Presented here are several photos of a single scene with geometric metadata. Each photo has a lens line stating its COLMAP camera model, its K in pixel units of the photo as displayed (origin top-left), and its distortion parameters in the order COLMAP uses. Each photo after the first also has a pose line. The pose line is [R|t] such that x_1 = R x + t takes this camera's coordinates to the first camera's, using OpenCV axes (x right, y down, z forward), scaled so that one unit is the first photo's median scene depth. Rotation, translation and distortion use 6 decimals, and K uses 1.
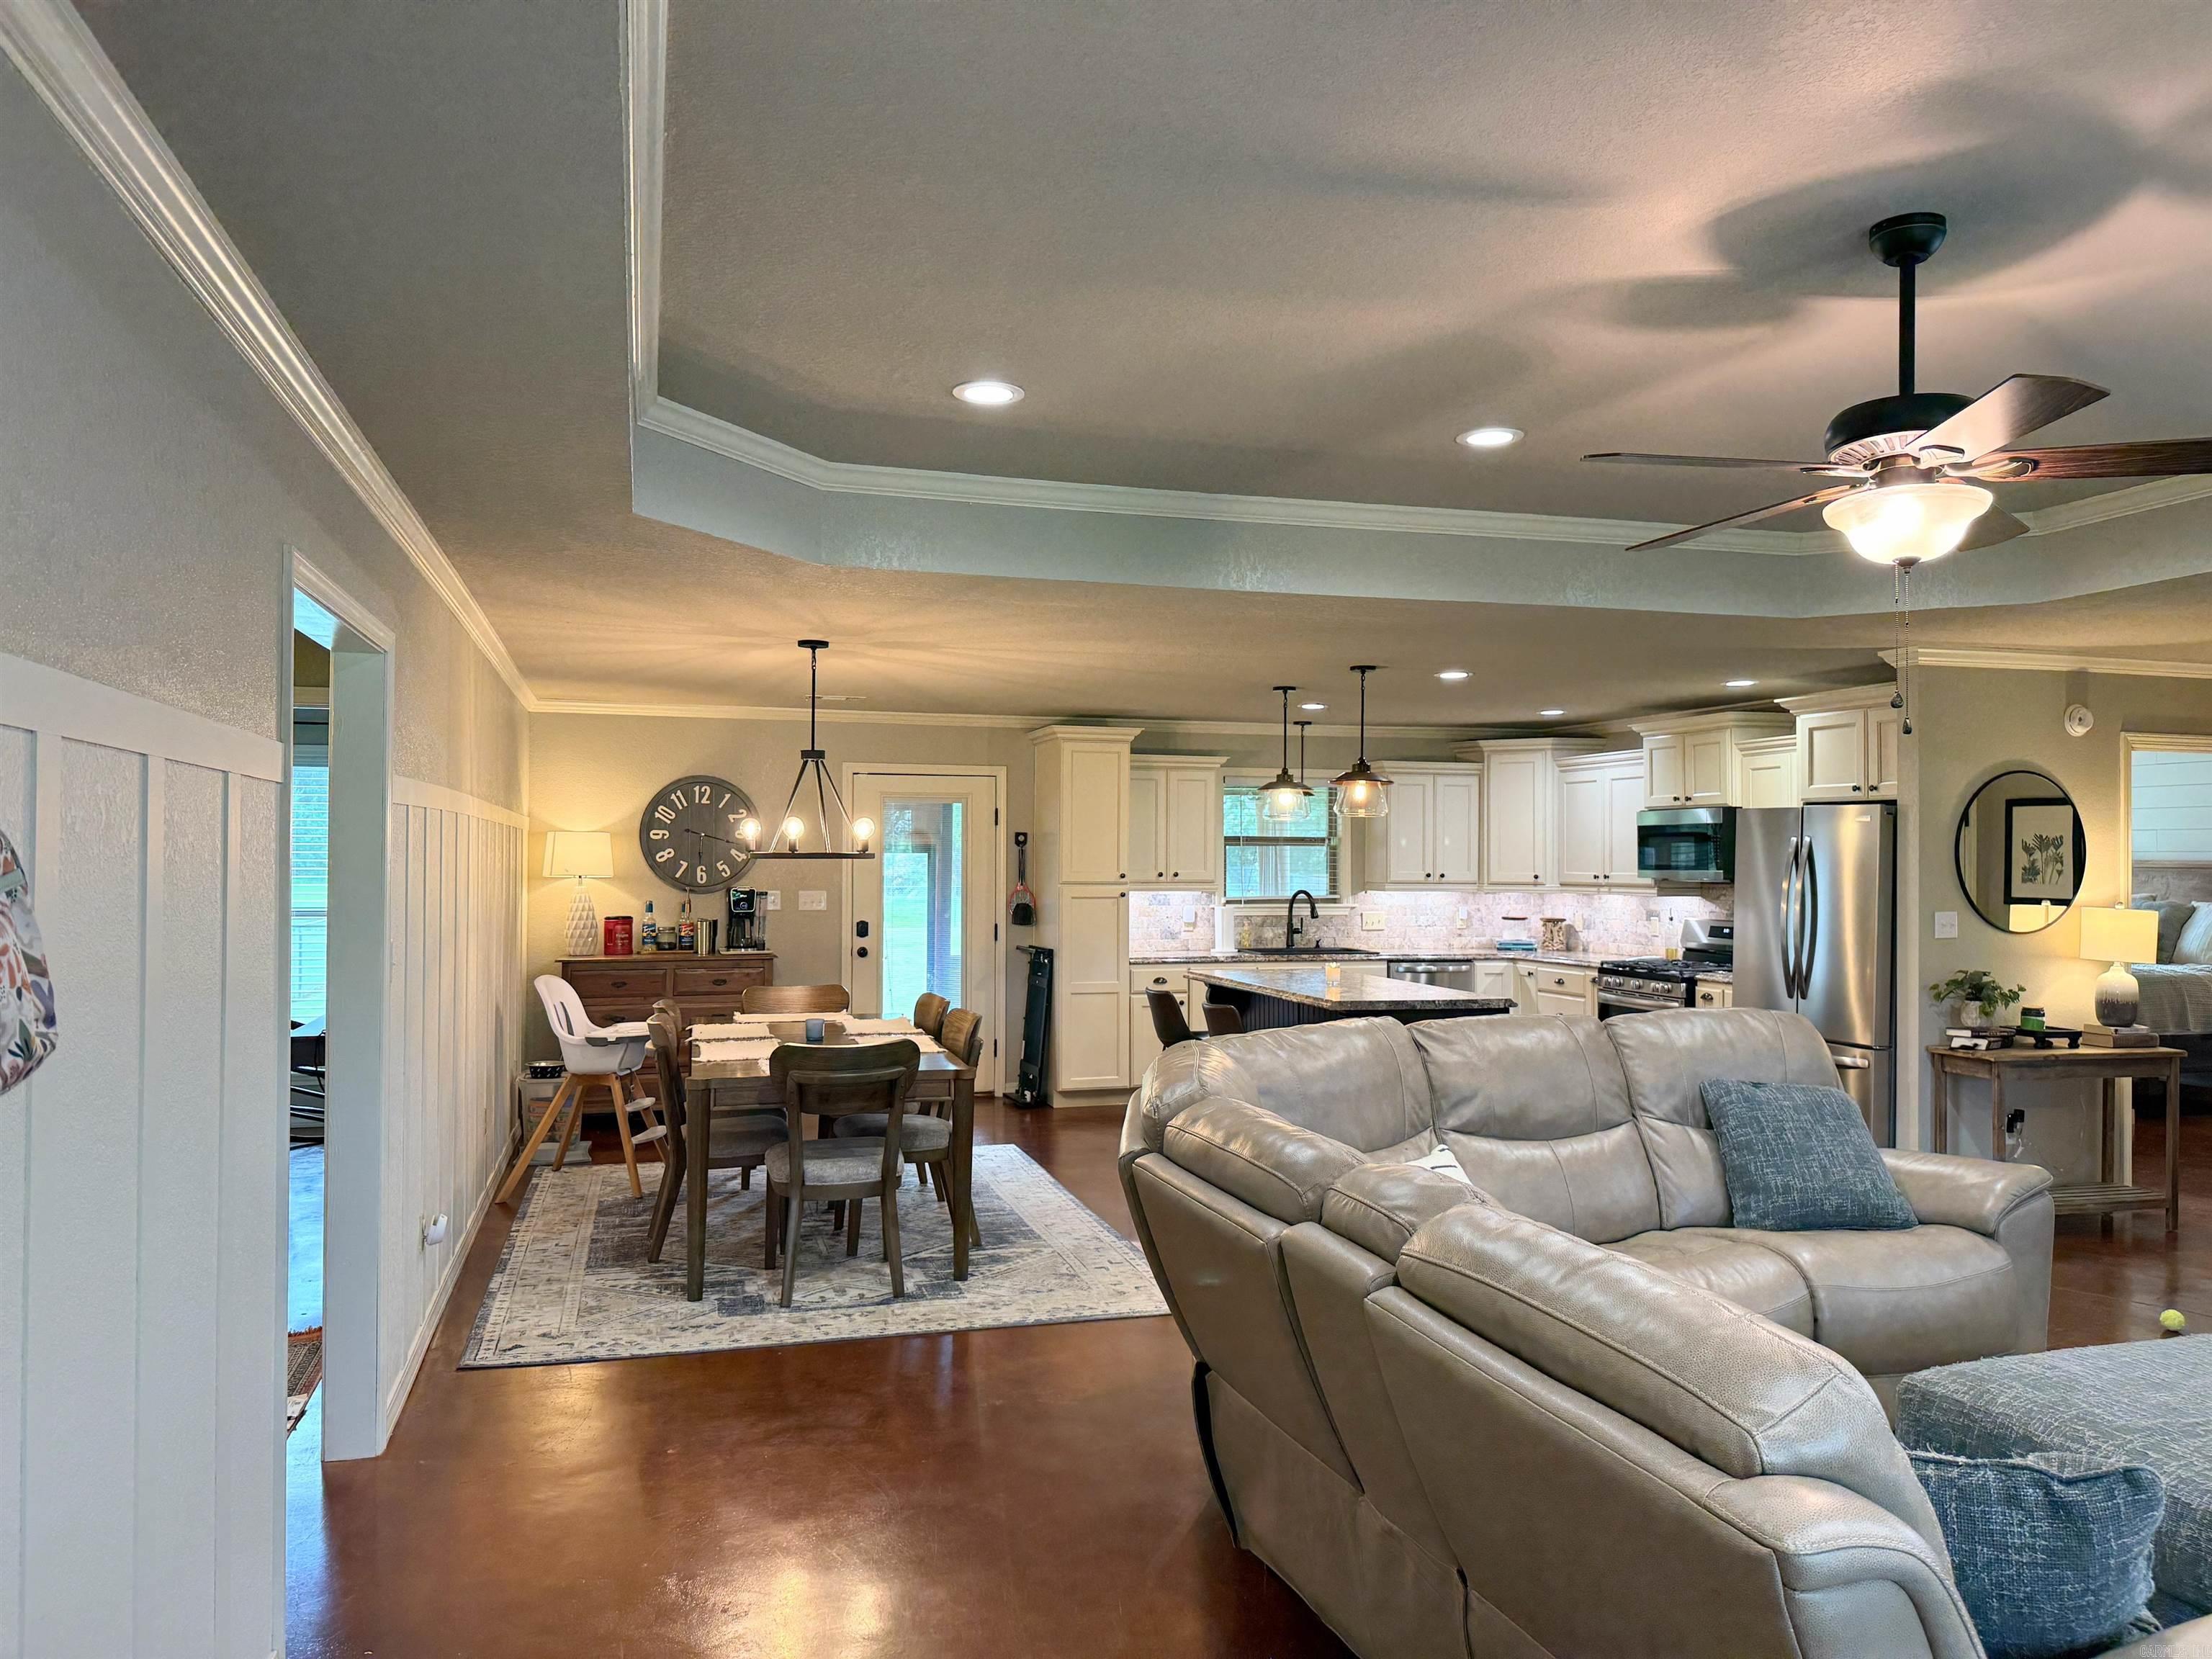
lens RADIAL K [[1542.4, 0, 1100.8], [0, 1542.4, 834.5], [0, 0, 1]] dist [0.158340, -0.282497]
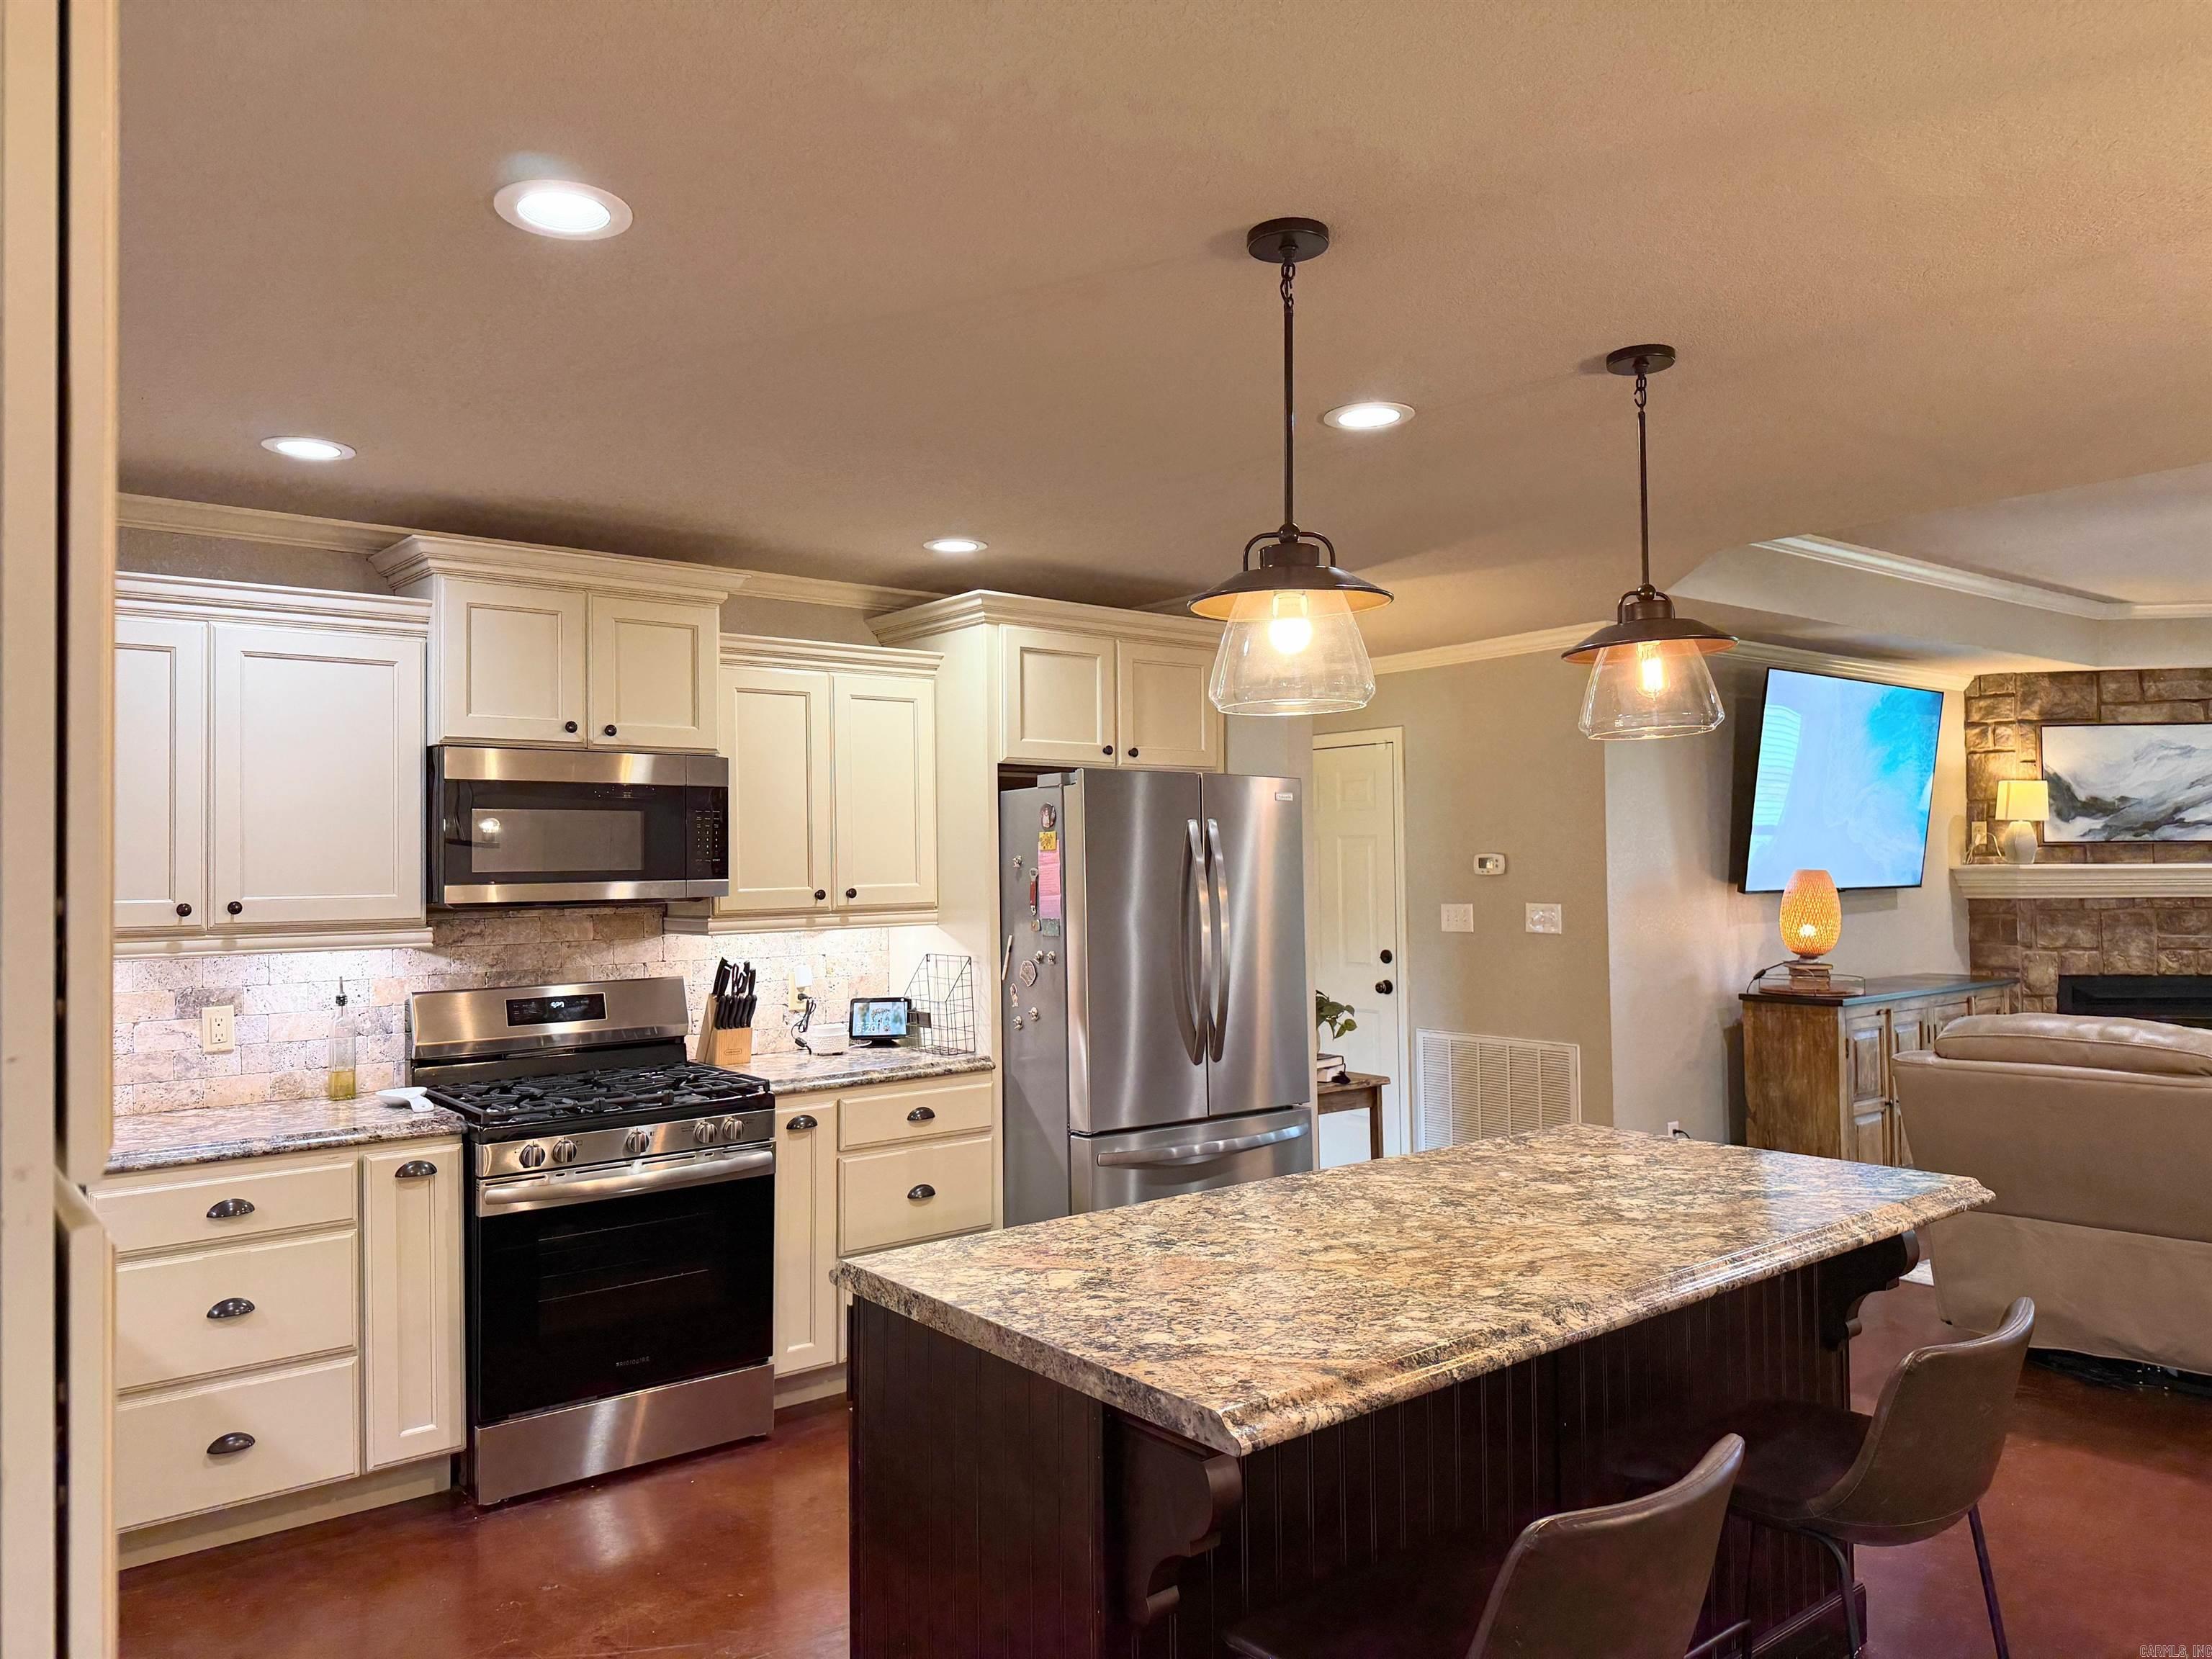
lens RADIAL K [[1548.9, 0, 1100.5], [0, 1548.9, 830.4], [0, 0, 1]] dist [0.080220, -0.113782]
pose [[-0.367254, 0.020500, 0.929895, -0.111595], [-0.003507, 0.999719, -0.023425, 0.016617], [-0.930114, -0.011864, -0.367079, 0.958737]]
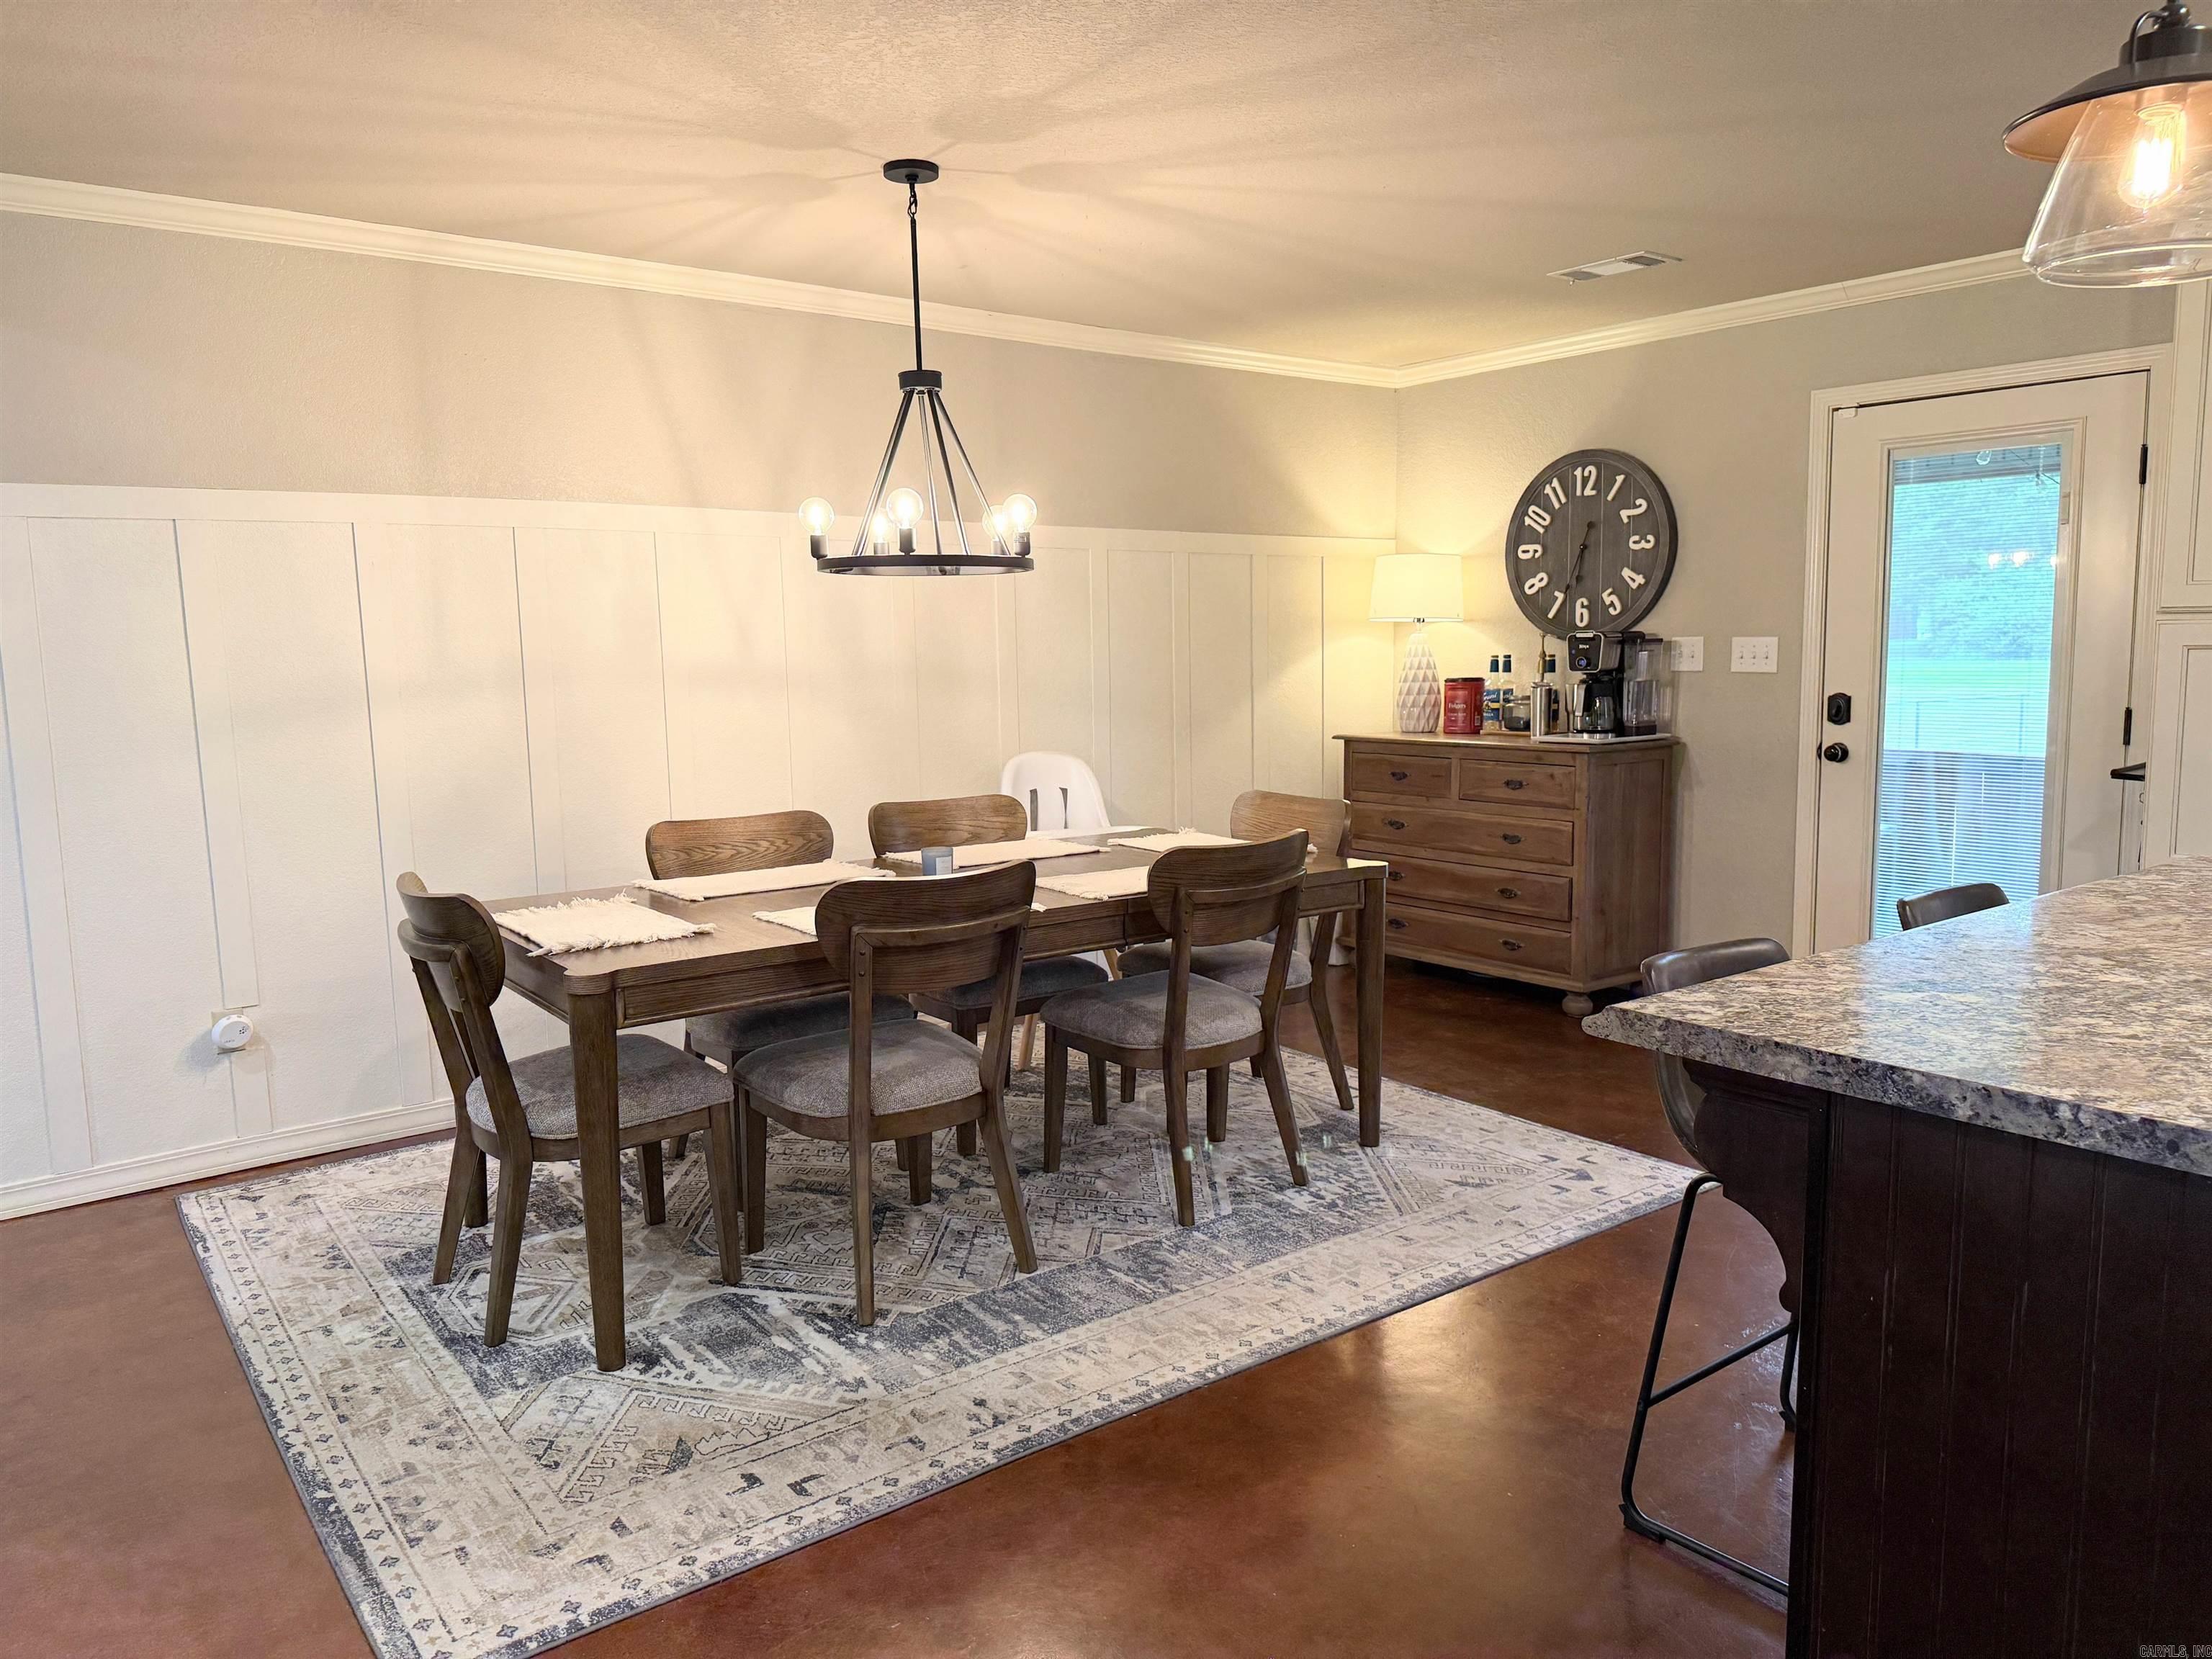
lens RADIAL K [[1548.9, 0, 1100.5], [0, 1548.9, 830.4], [0, 0, 1]] dist [0.080220, -0.113782]
pose [[0.363918, 0.102061, -0.925822, 0.254223], [0.031722, 0.992044, 0.121831, 0.029210], [0.930891, -0.073706, 0.357785, 0.571308]]
